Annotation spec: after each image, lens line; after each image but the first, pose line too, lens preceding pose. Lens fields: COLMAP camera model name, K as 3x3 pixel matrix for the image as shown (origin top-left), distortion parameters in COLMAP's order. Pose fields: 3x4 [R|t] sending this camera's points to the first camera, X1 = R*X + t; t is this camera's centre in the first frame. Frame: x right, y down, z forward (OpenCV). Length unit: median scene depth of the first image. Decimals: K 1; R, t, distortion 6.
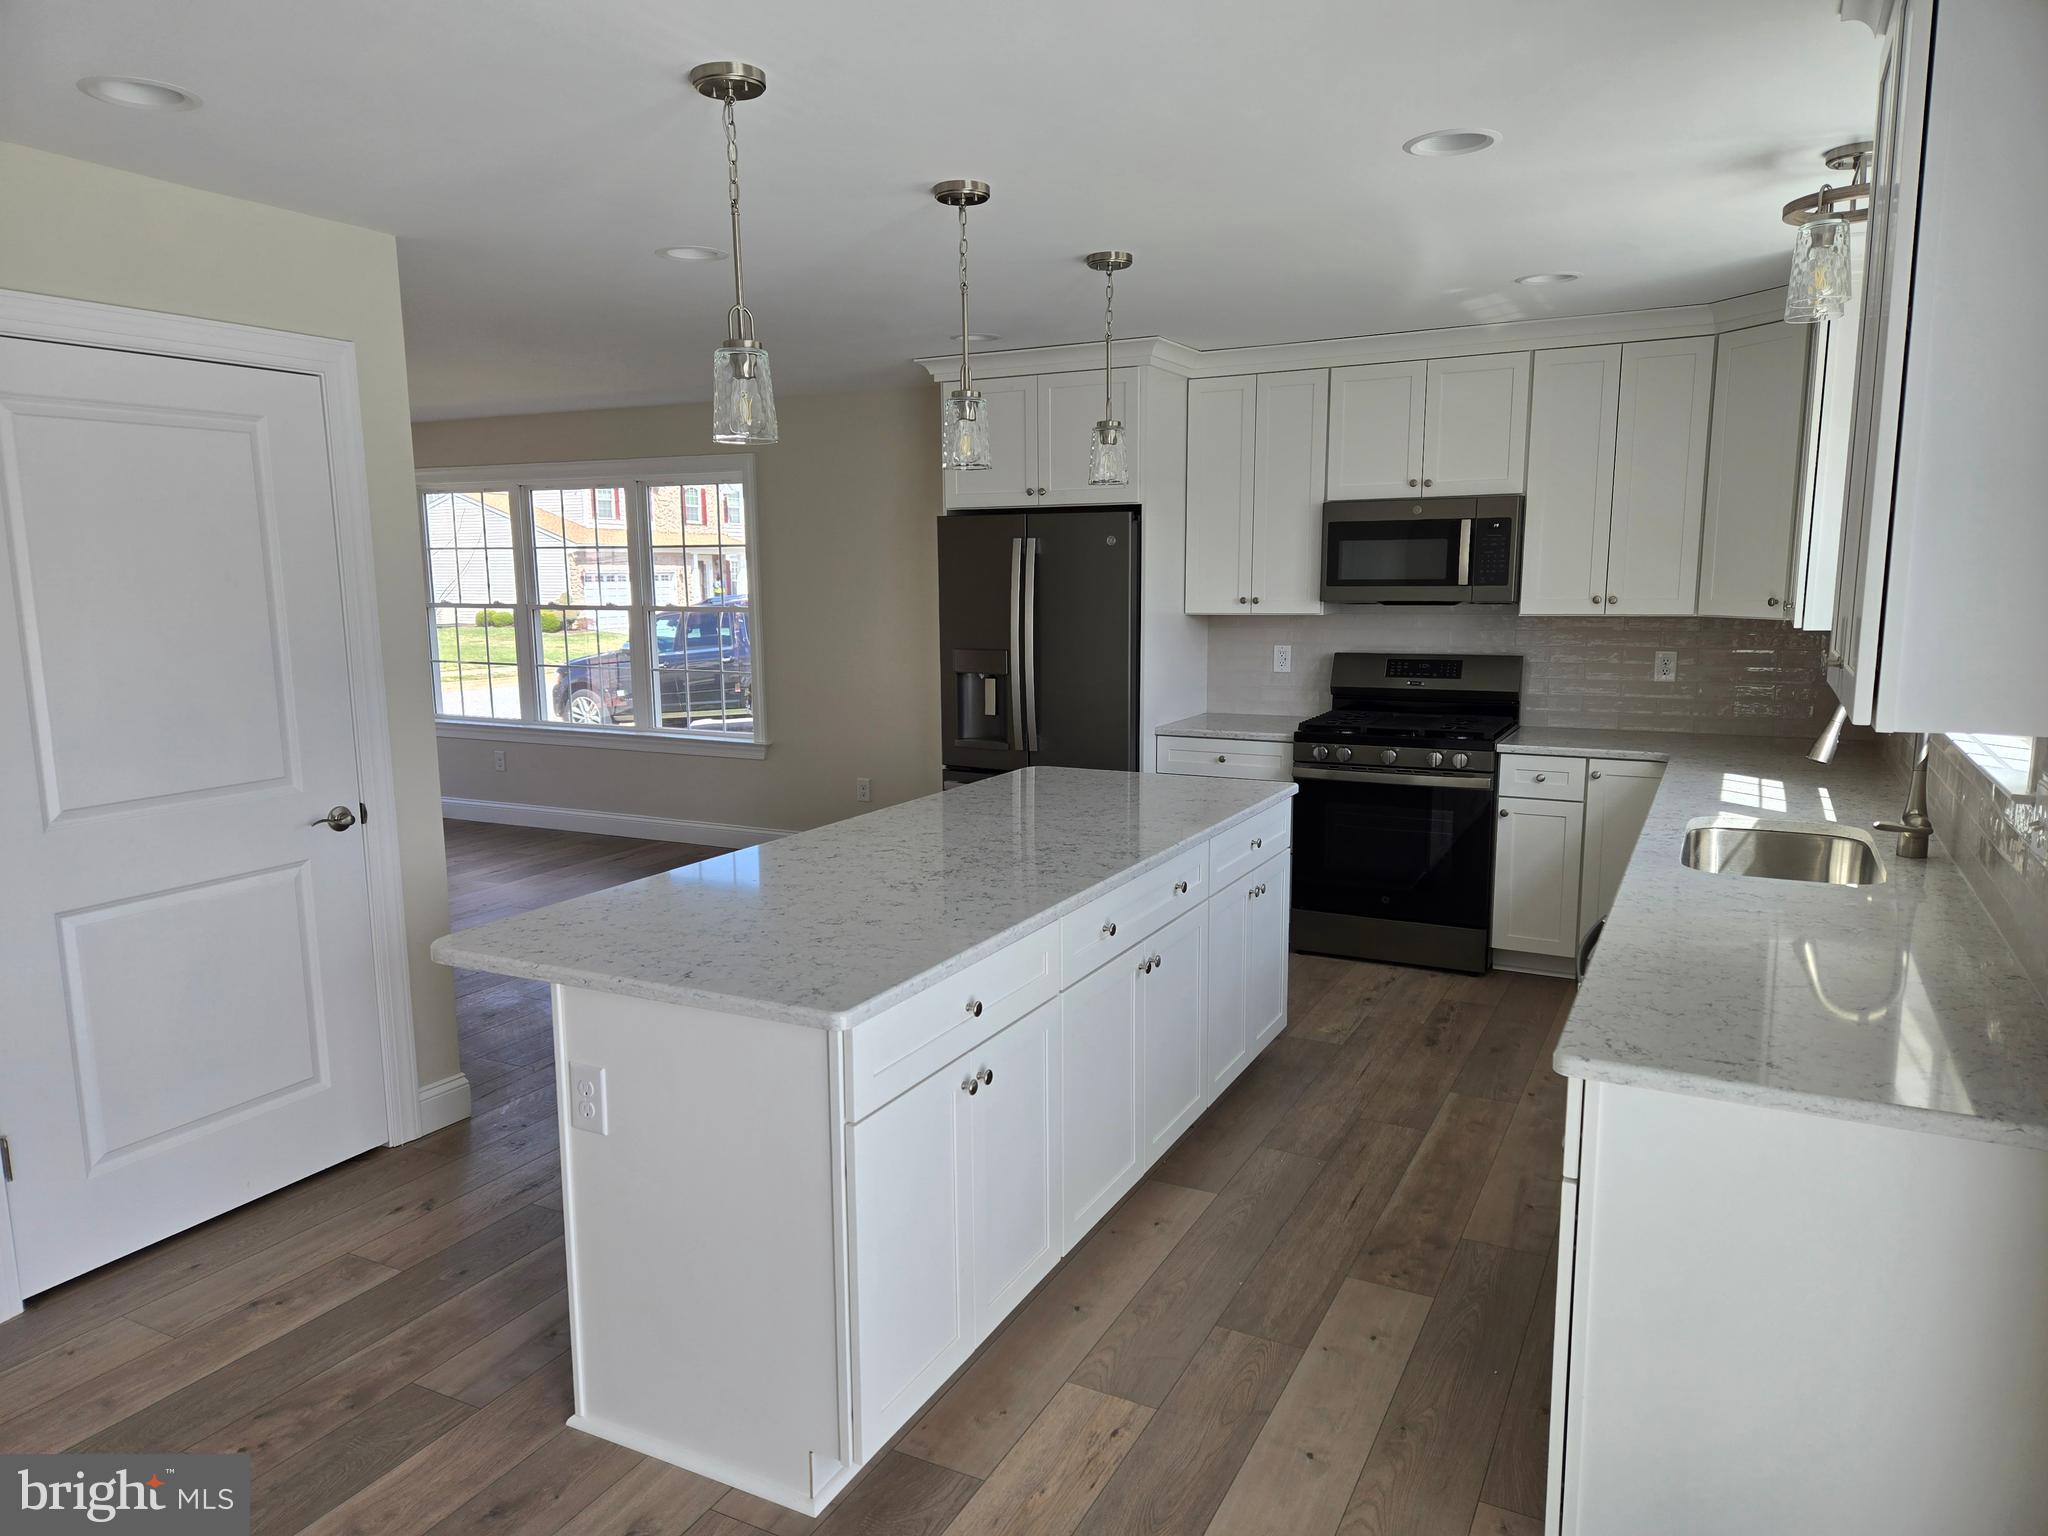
lens RADIAL K [[1359.9, 0, 1024.2], [0, 1359.9, 782.6], [0, 0, 1]] dist [0.075978, -0.058521]
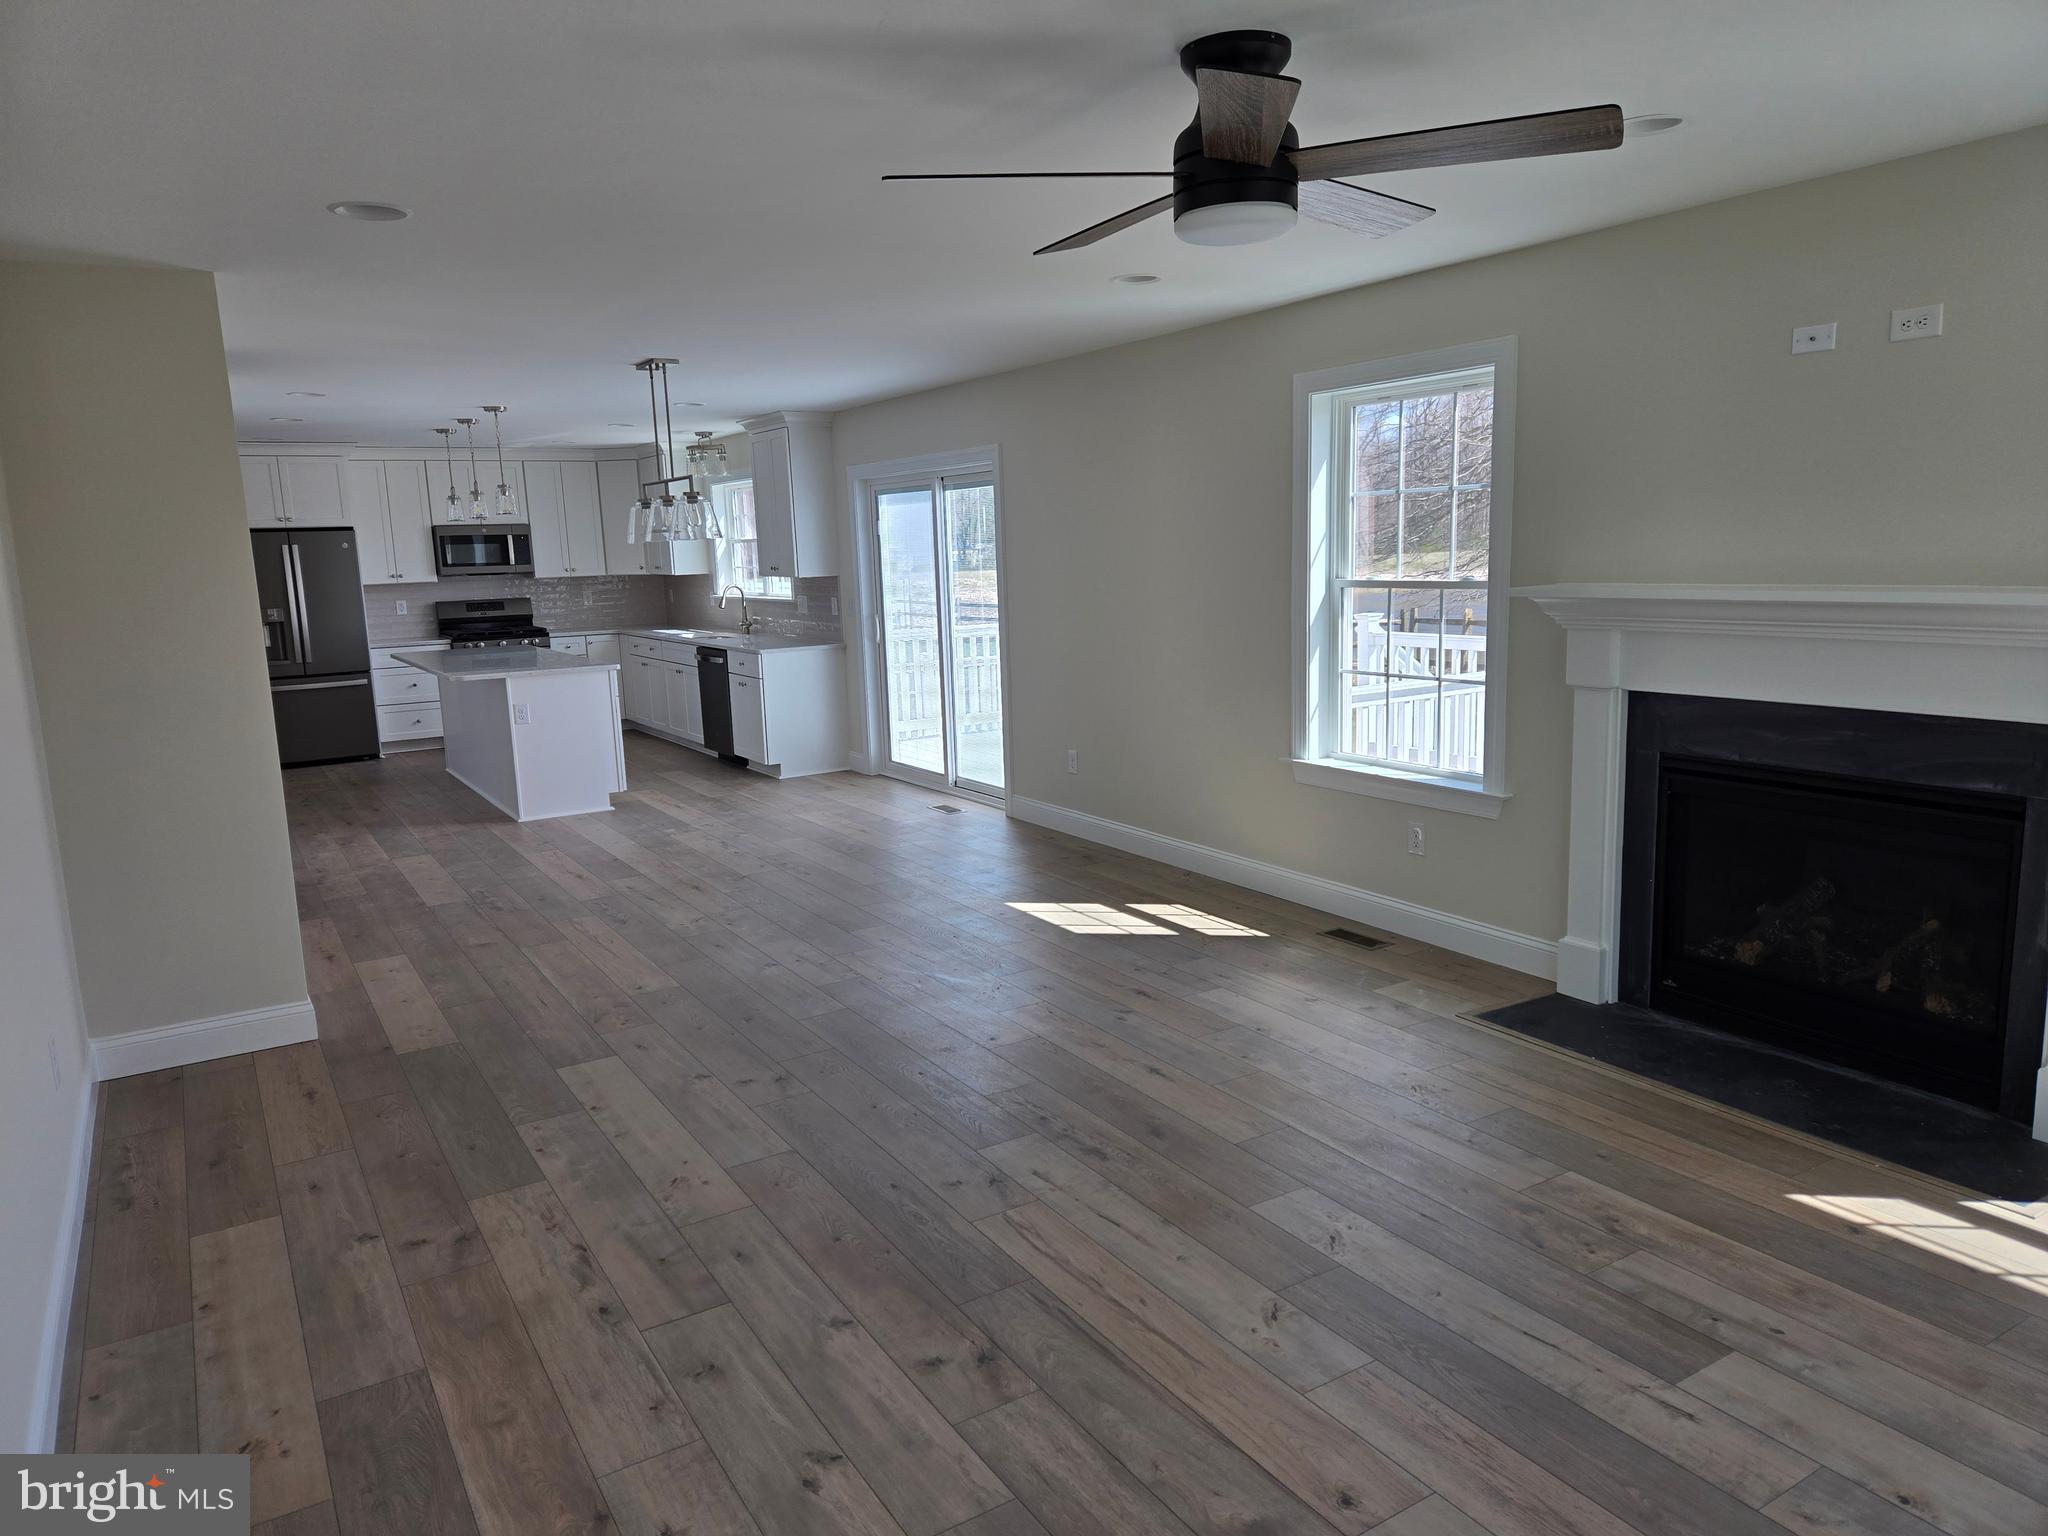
lens RADIAL K [[1359.9, 0, 1019.4], [0, 1359.9, 766.0], [0, 0, 1]] dist [0.075978, -0.058521]
pose [[0.511798, -0.150189, 0.845876, -1.175004], [0.164582, 0.983504, 0.075046, 0.141350], [-0.843193, 0.100807, 0.528074, -0.815020]]
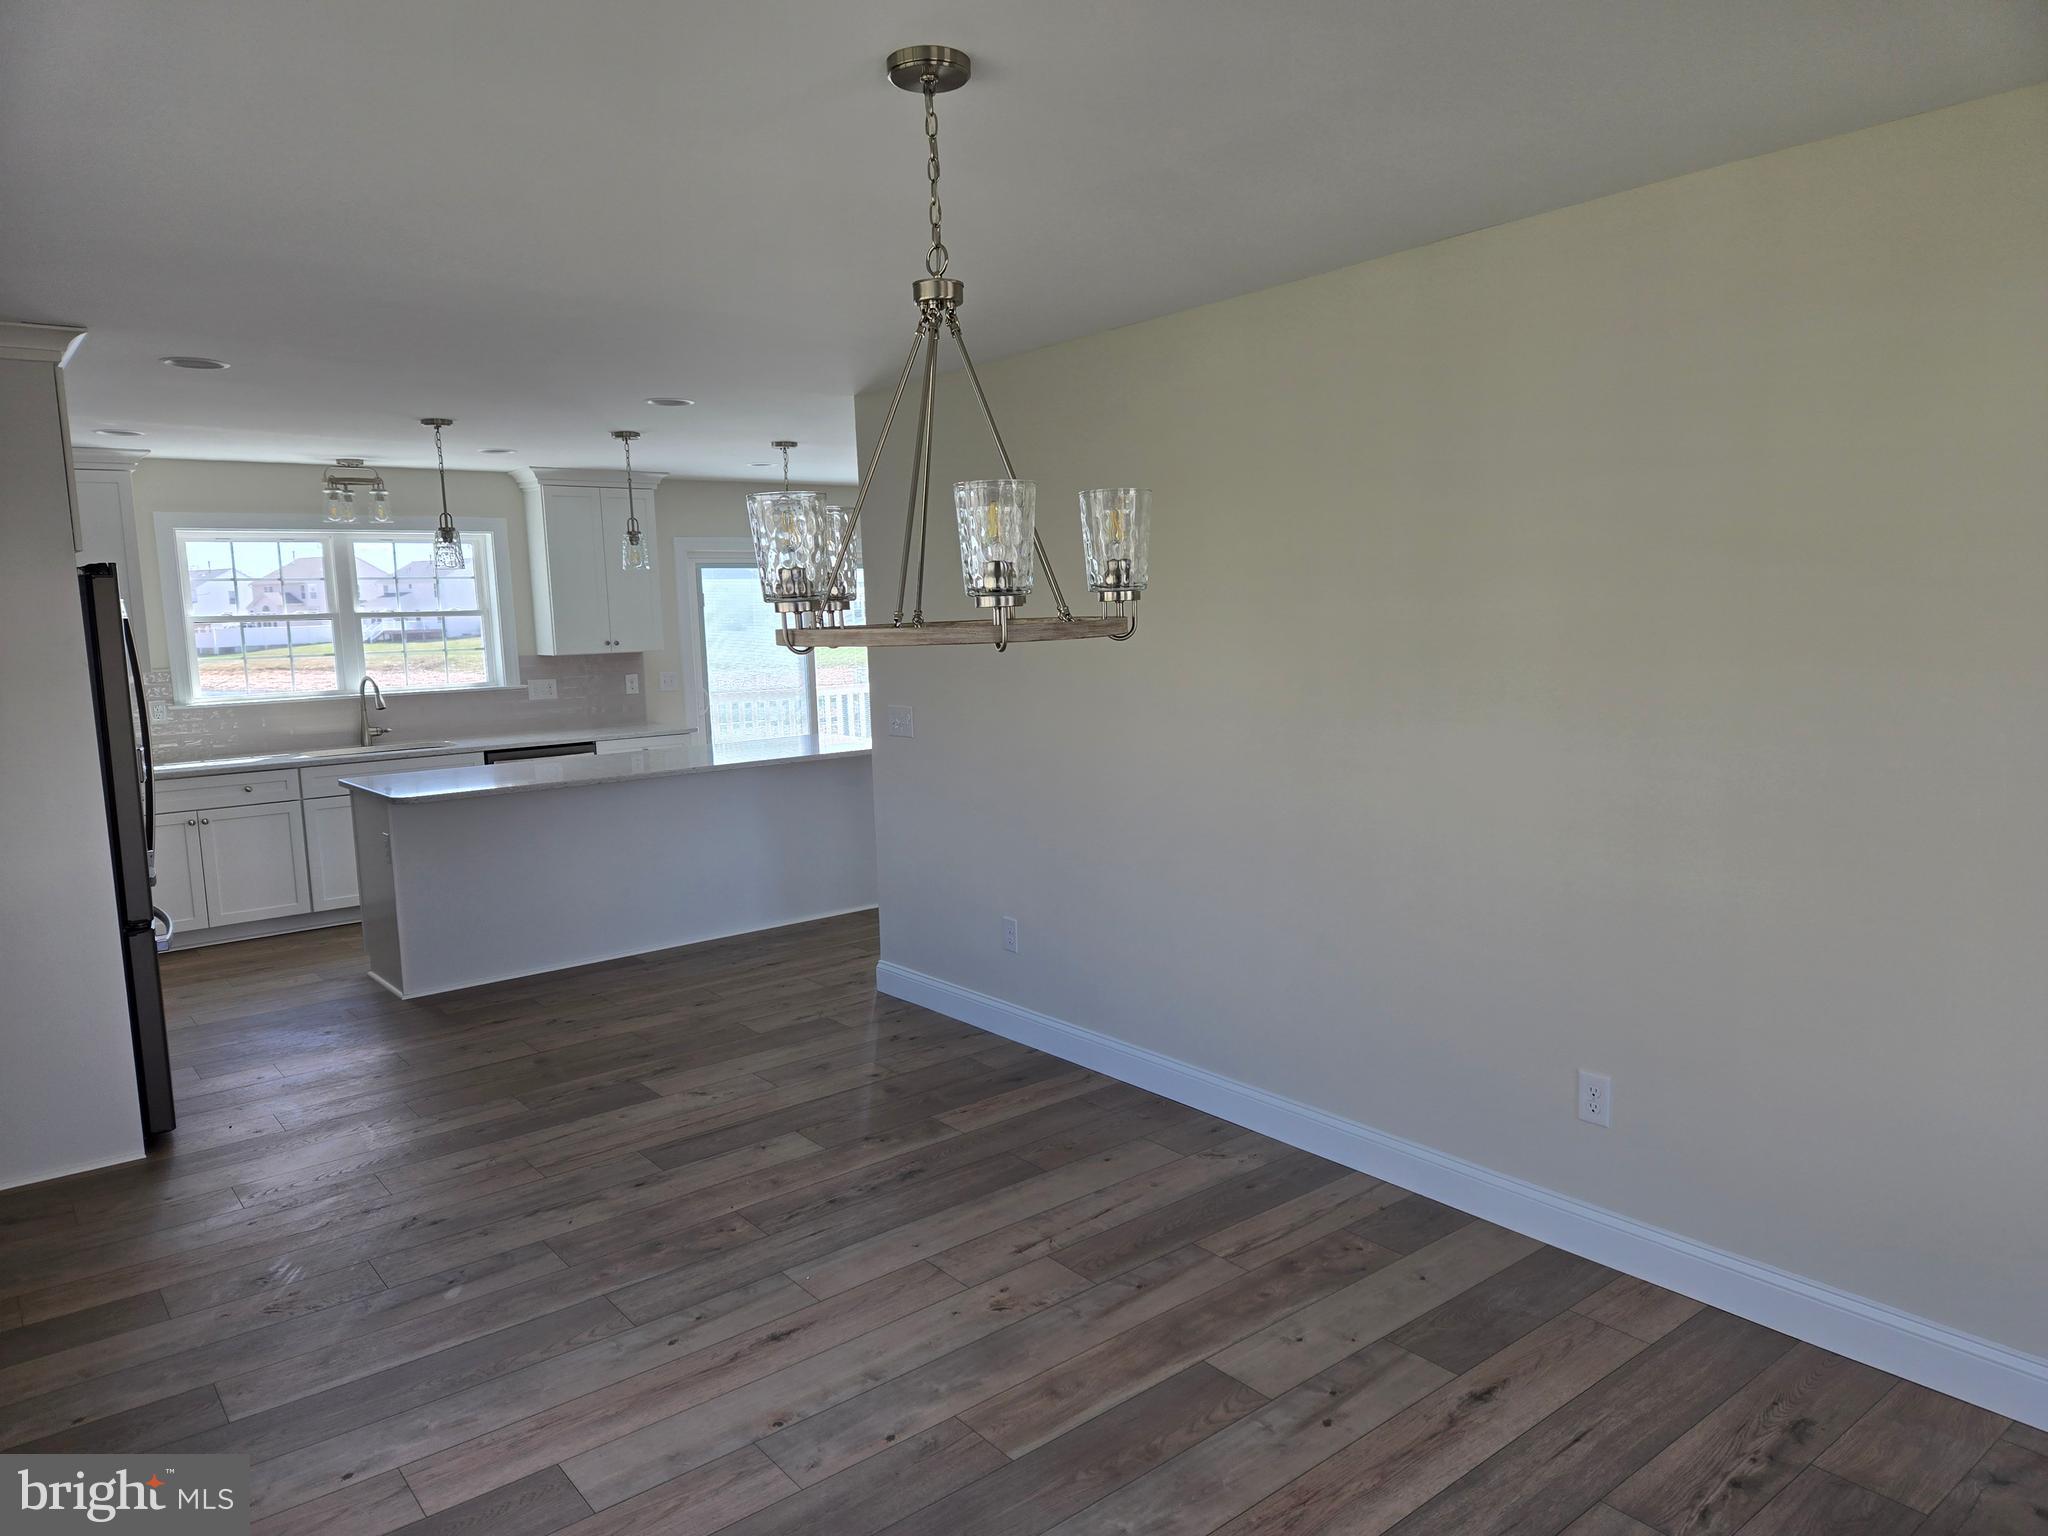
lens RADIAL K [[1359.9, 0, 1031.1], [0, 1359.9, 781.1], [0, 0, 1]] dist [0.075978, -0.058521]
pose [[-0.916656, -0.017342, 0.399301, -0.849446], [0.099531, 0.957679, 0.270081, -0.257278], [-0.387086, 0.287314, -0.876136, 1.615849]]
